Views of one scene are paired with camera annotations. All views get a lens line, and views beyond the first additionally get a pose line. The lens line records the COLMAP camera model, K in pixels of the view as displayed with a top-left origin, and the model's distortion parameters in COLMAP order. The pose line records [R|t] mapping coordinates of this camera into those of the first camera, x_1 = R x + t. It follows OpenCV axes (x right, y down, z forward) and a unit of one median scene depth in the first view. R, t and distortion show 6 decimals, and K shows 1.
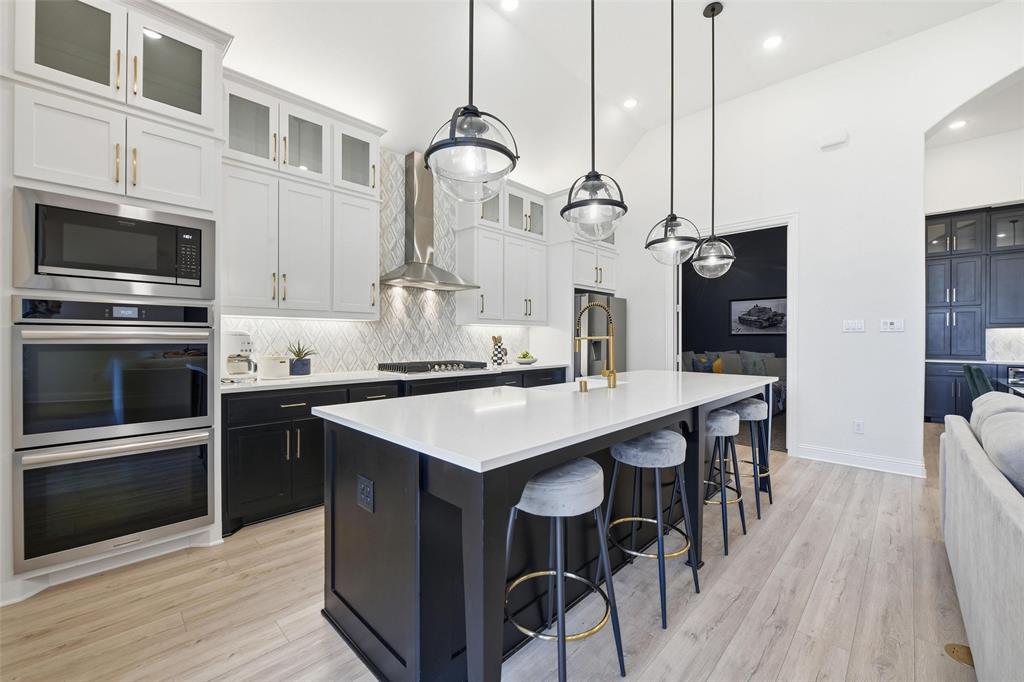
lens RADIAL K [[411.8, 0, 532.7], [0, 411.8, 337.6], [0, 0, 1]] dist [0.017239, -0.000031]
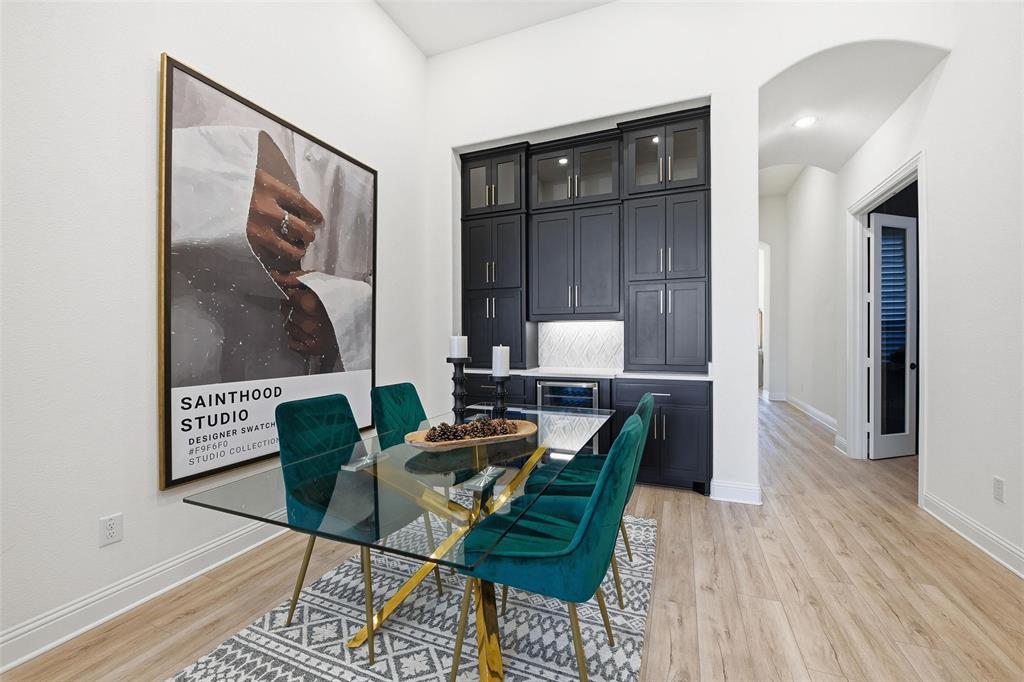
lens RADIAL K [[404.2, 0, 520.9], [0, 404.2, 339.0], [0, 0, 1]] dist [-0.000627, 0.000070]
pose [[0.936992, -0.006302, 0.349295, 1.700140], [0.007296, 0.999972, -0.001531, 0.014767], [-0.349275, 0.003983, 0.937012, 0.760903]]
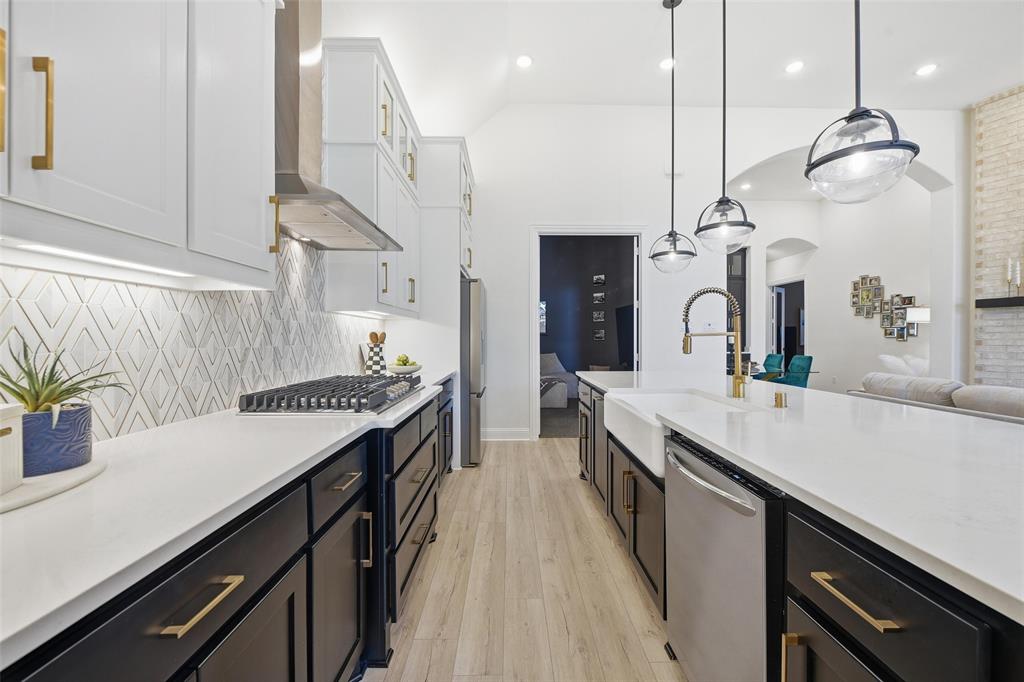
lens RADIAL K [[404.2, 0, 520.9], [0, 404.2, 339.0], [0, 0, 1]] dist [-0.000627, 0.000070]
pose [[0.722915, -0.007020, 0.690901, -0.580453], [0.001347, 0.999961, 0.008751, 0.003403], [-0.690936, -0.005396, 0.722896, 0.656043]]
